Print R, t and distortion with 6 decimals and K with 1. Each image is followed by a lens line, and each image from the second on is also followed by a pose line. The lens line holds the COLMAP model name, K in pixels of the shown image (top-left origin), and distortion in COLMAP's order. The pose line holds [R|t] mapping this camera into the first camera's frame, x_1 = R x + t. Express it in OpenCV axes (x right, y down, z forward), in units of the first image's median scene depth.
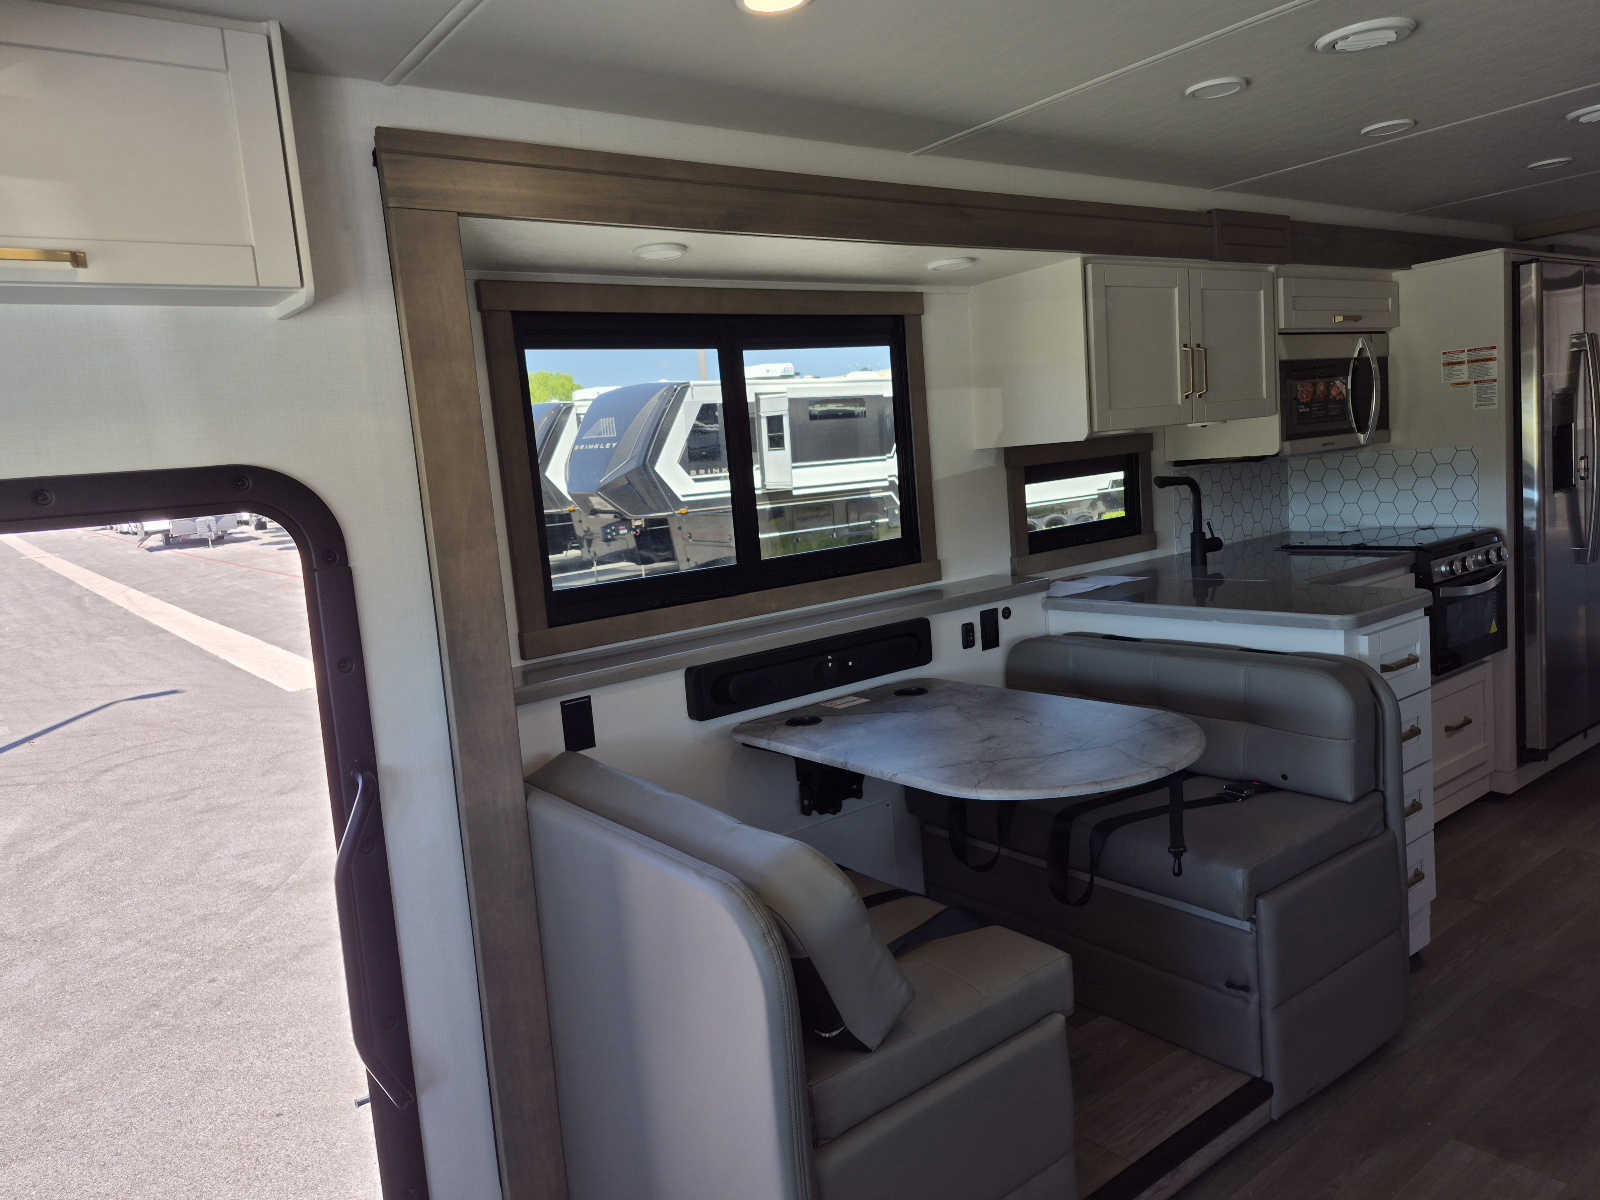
lens RADIAL K [[1117.1, 0, 784.9], [0, 1117.1, 590.4], [0, 0, 1]] dist [0.084525, -0.093066]
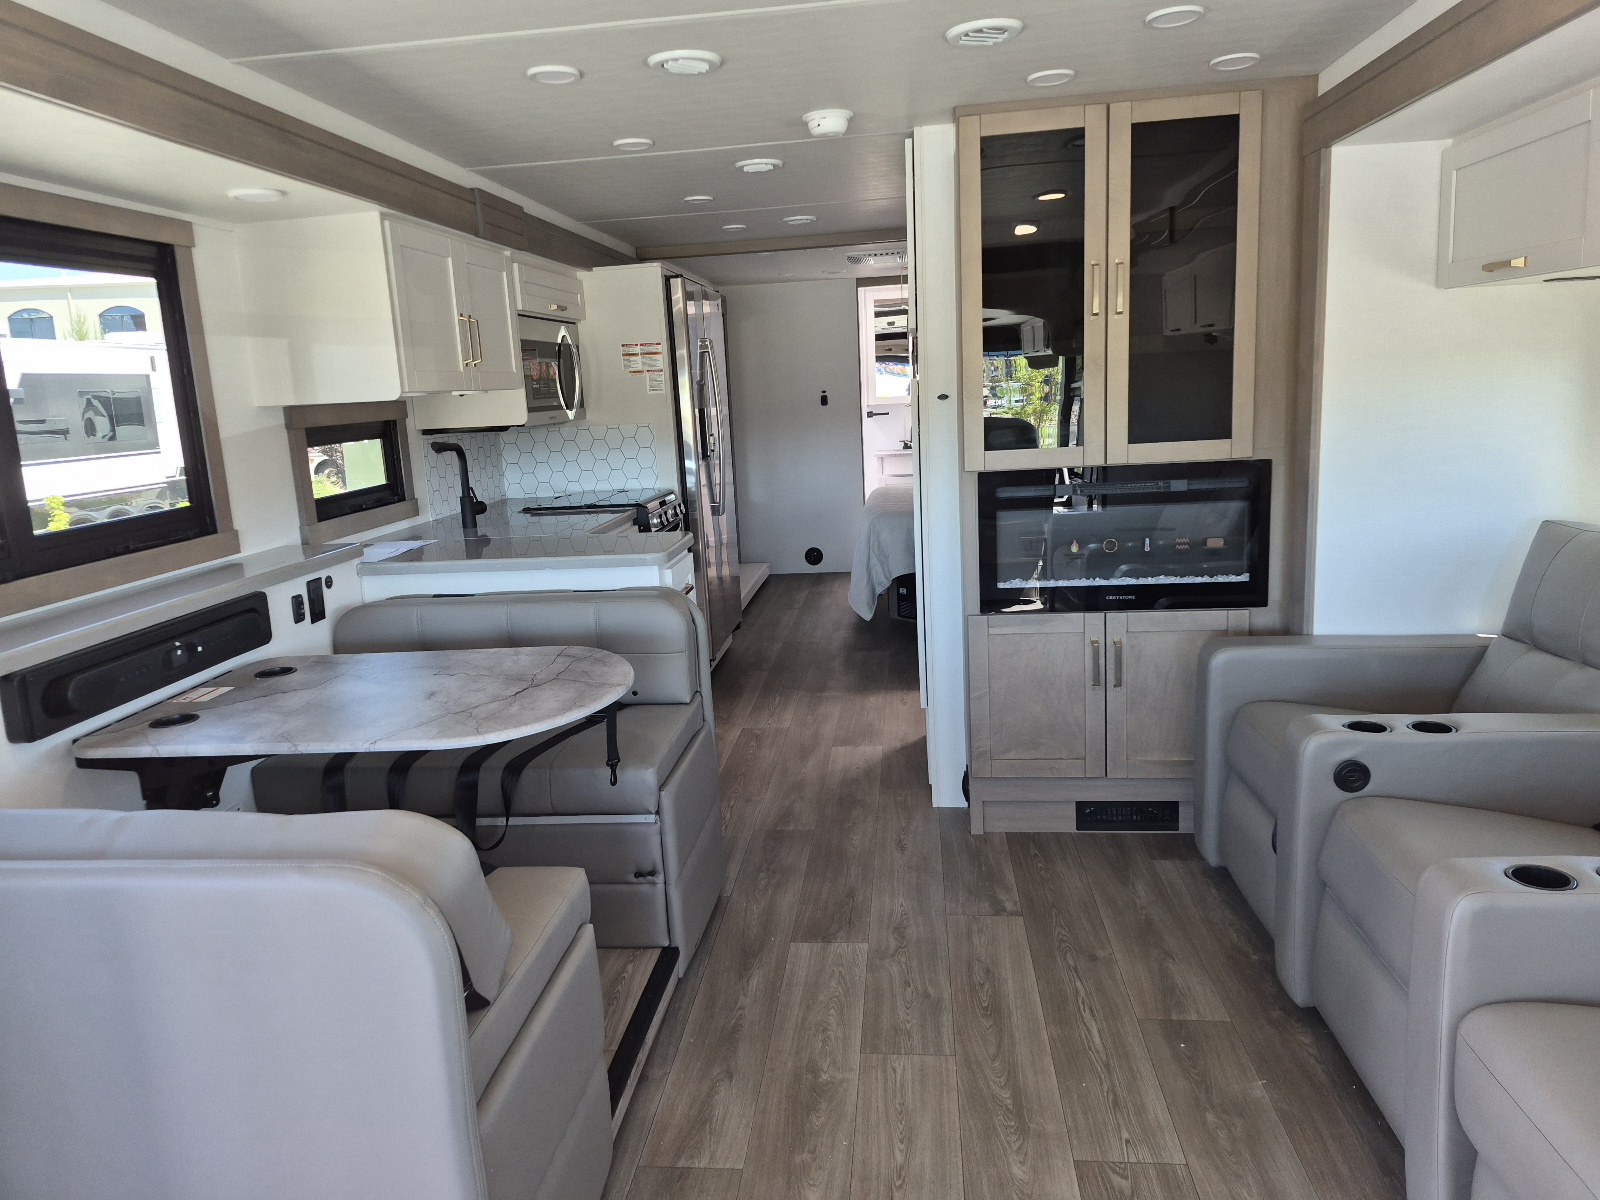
lens RADIAL K [[1117.1, 0, 784.9], [0, 1117.1, 590.4], [0, 0, 1]] dist [0.084525, -0.093066]
pose [[0.684267, -0.084726, 0.724293, -0.217529], [0.080962, 0.995914, 0.040012, 0.019444], [-0.724724, 0.031262, 0.688330, 0.072148]]
